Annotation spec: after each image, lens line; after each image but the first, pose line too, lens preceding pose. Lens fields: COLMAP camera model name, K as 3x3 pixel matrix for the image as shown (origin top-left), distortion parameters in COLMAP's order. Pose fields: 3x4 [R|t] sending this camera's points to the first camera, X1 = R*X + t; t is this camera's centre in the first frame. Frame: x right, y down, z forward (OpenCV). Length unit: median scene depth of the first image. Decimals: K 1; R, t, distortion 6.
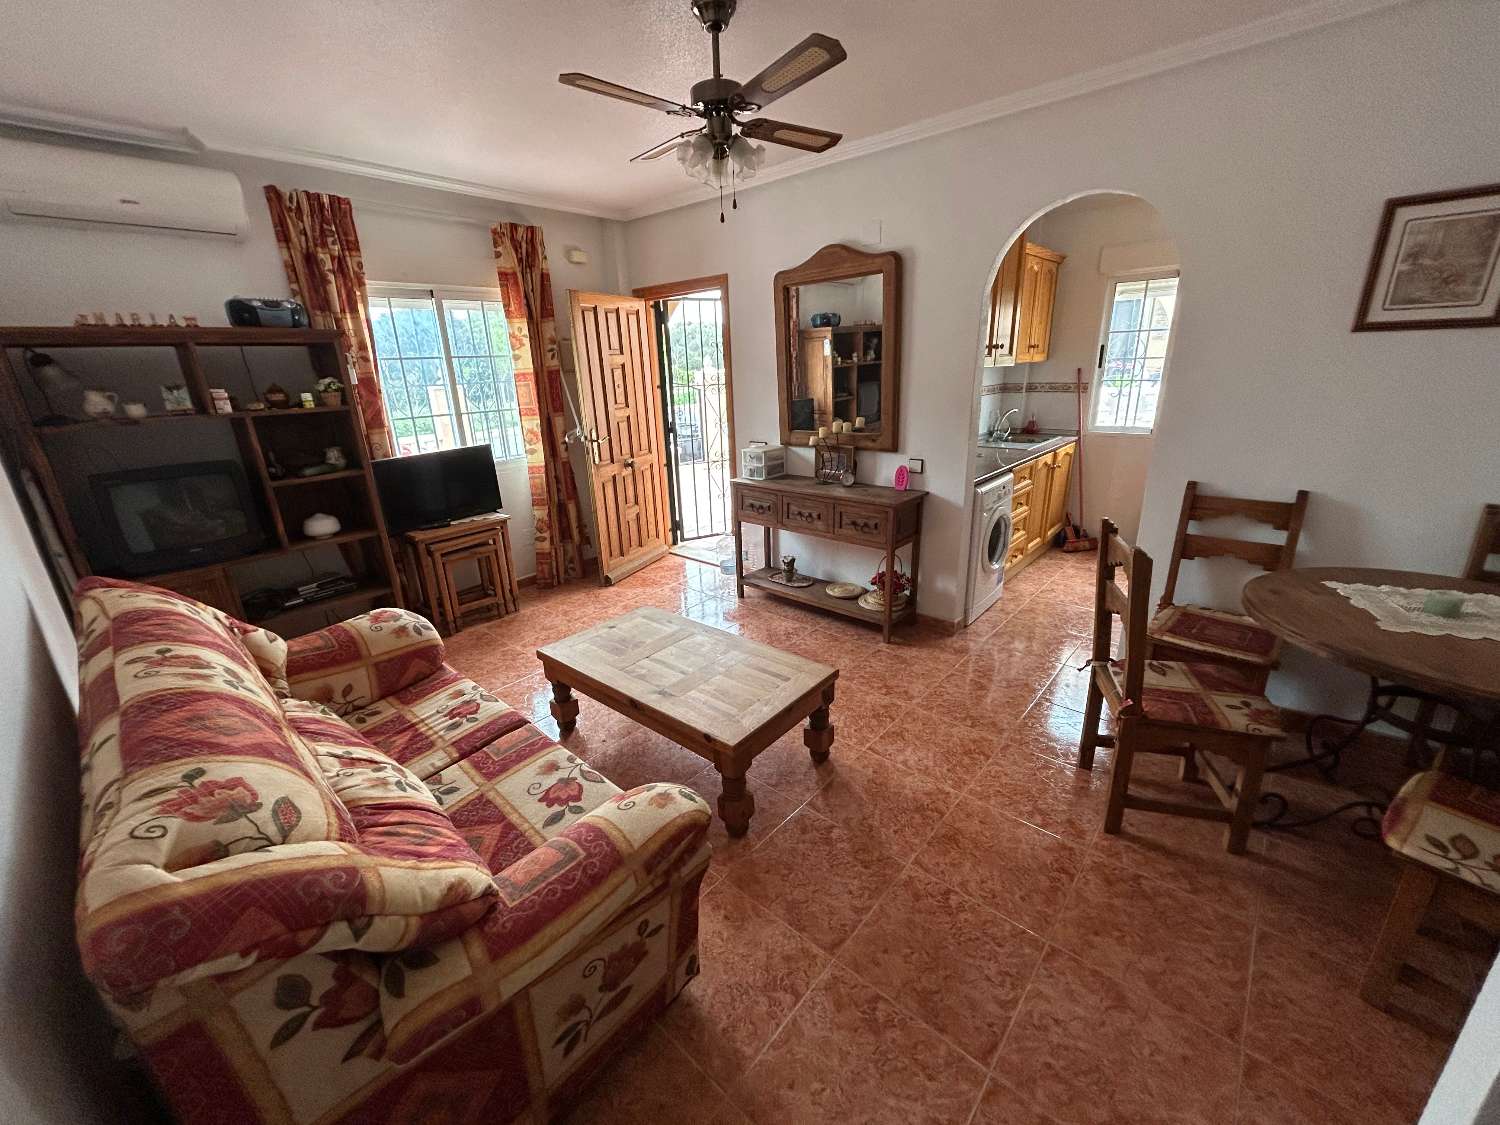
lens RADIAL K [[605.1, 0, 750.0], [0, 605.1, 562.5], [0, 0, 1]] dist [0.000960, -0.000107]
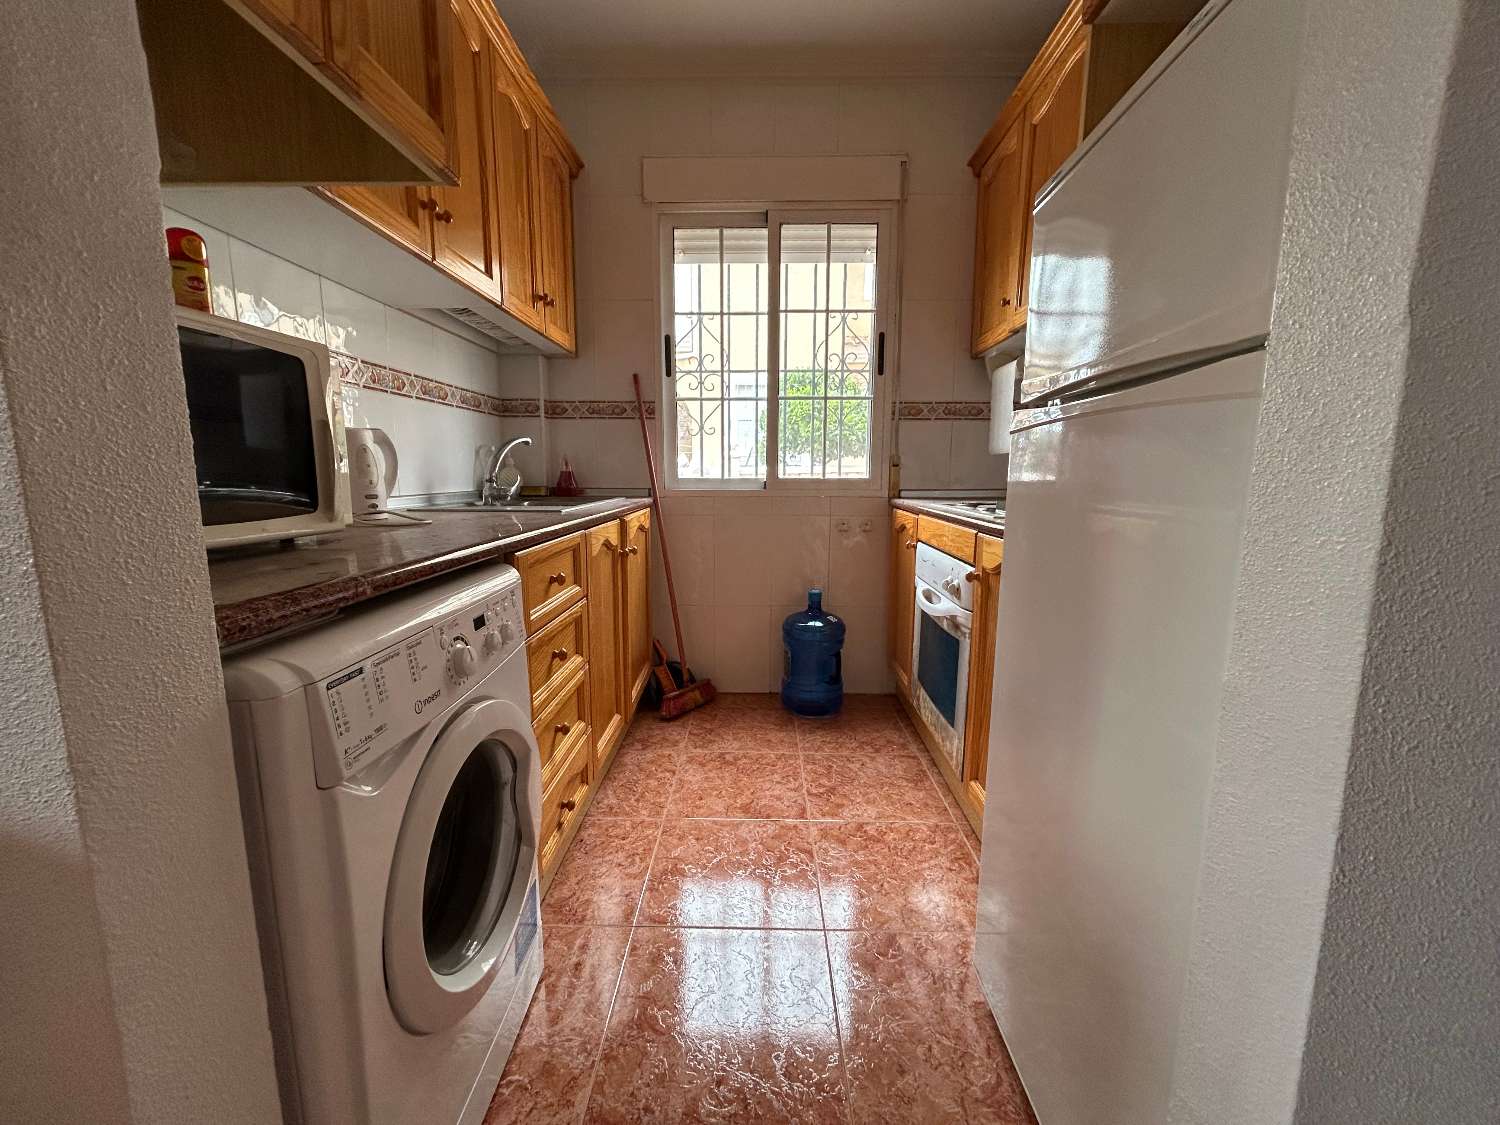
lens RADIAL K [[605.1, 0, 750.0], [0, 605.1, 562.5], [0, 0, 1]] dist [0.000960, -0.000107]
pose [[0.761869, -0.059054, 0.645034, 0.268819], [0.177109, 0.976878, -0.119754, -0.076091], [-0.623048, 0.205478, 0.754712, 0.573522]]
